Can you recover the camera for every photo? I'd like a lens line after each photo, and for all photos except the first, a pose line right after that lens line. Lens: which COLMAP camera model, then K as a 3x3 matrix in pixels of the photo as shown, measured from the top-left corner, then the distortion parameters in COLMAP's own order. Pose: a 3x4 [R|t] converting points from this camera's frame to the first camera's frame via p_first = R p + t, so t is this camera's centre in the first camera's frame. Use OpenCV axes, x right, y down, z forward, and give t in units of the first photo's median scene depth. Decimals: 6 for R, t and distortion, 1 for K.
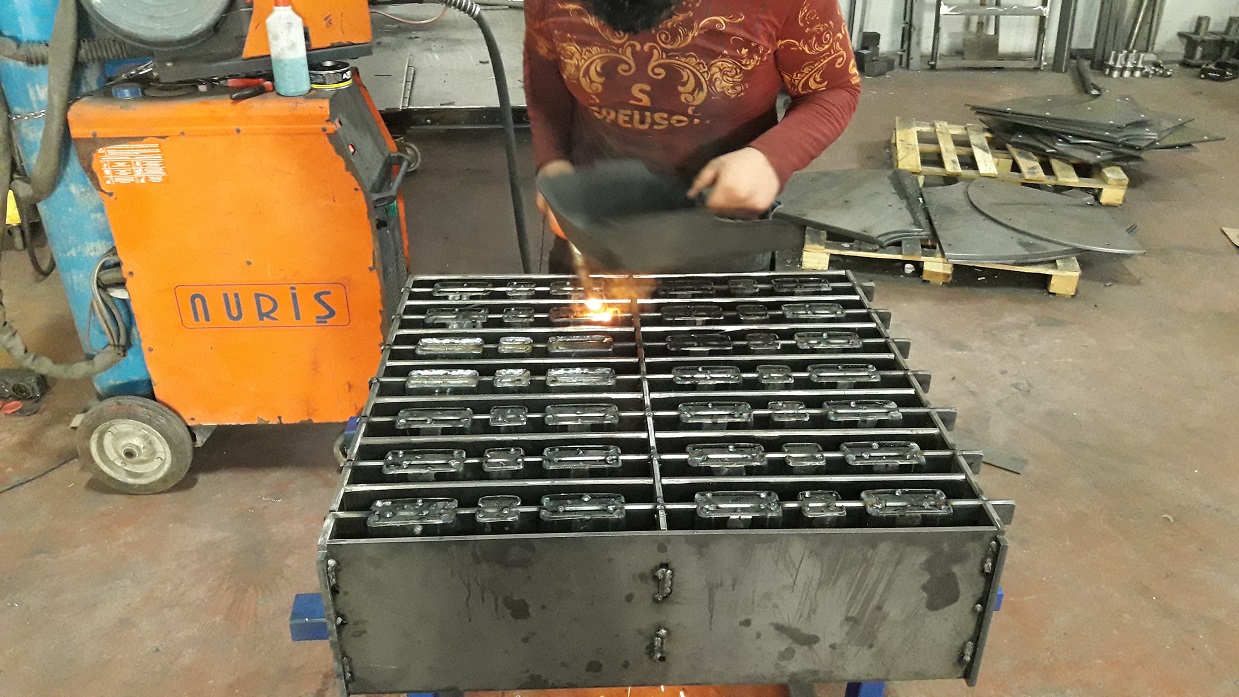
lens RADIAL K [[1012.3, 0, 615.2], [0, 1012.3, 352.2], [0, 0, 1]] dist [0.063122, -0.179100]
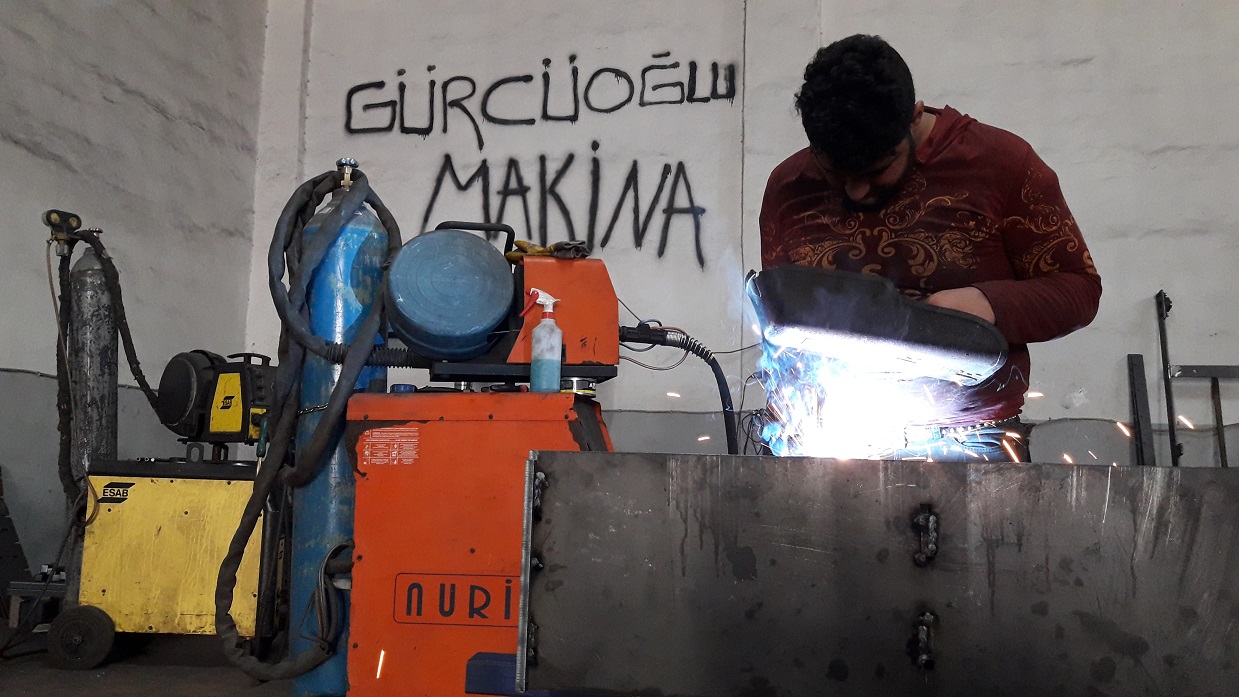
lens RADIAL K [[997.6, 0, 621.2], [0, 997.6, 343.9], [0, 0, 1]] dist [0.084122, -0.188165]
pose [[0.979199, -0.008605, -0.202721, -0.019602], [-0.114726, 0.800580, -0.588141, 0.455426], [0.167356, 0.599164, 0.782940, 0.184207]]
